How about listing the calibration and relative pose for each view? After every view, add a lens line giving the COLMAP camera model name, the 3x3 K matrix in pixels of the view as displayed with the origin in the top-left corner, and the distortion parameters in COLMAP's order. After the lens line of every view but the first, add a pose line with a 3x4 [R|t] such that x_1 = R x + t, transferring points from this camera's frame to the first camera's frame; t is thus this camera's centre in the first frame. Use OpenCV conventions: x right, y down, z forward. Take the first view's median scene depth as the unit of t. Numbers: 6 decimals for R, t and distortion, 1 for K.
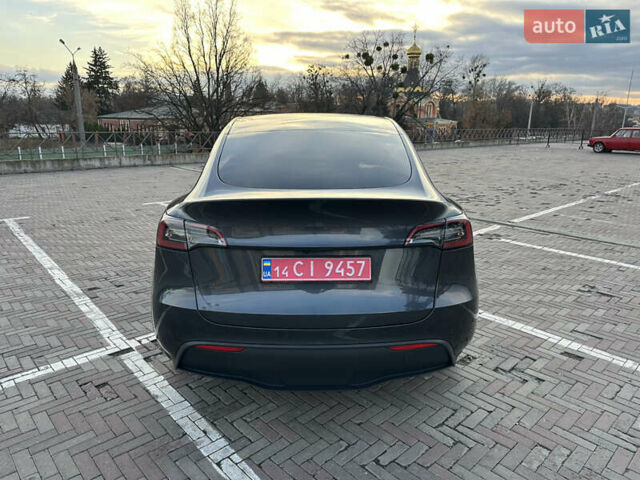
lens RADIAL K [[449.0, 0, 318.7], [0, 449.0, 239.1], [0, 0, 1]] dist [0.006176, -0.006343]
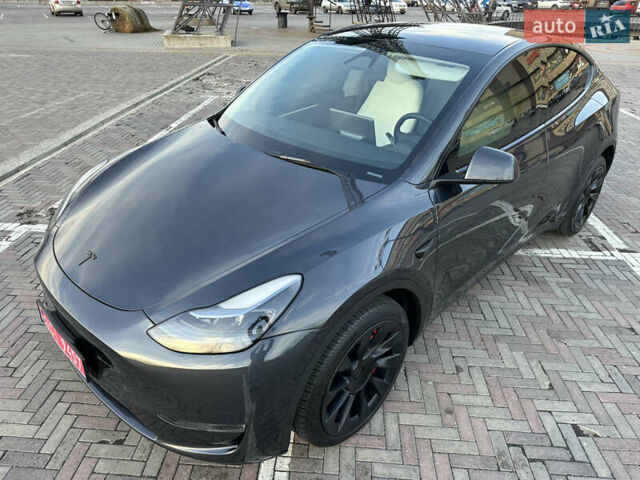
lens RADIAL K [[451.6, 0, 318.7], [0, 451.6, 239.6], [0, 0, 1]] dist [-0.002174, -0.000320]
pose [[-0.688555, -0.367060, 0.625427, -0.133260], [0.162857, 0.762142, 0.626592, -0.140357], [-0.706660, 0.533299, -0.464999, 0.459689]]
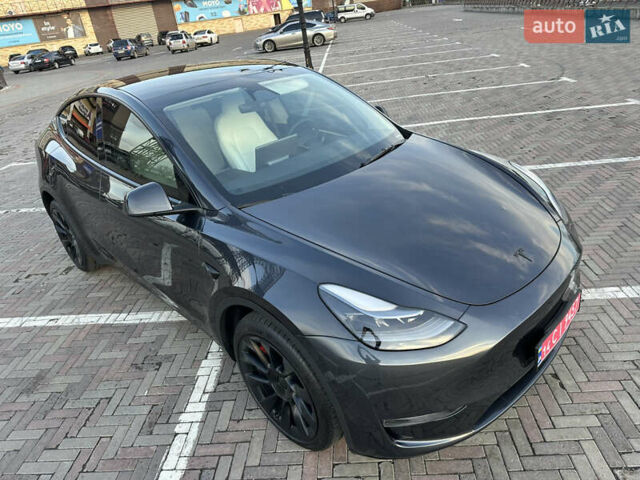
lens RADIAL K [[449.0, 0, 318.7], [0, 449.0, 239.1], [0, 0, 1]] dist [0.006176, -0.006343]
pose [[-0.713489, 0.384652, -0.585642, 0.117301], [-0.064822, 0.796014, 0.601797, -0.147572], [0.697662, 0.467338, -0.543013, 0.477791]]
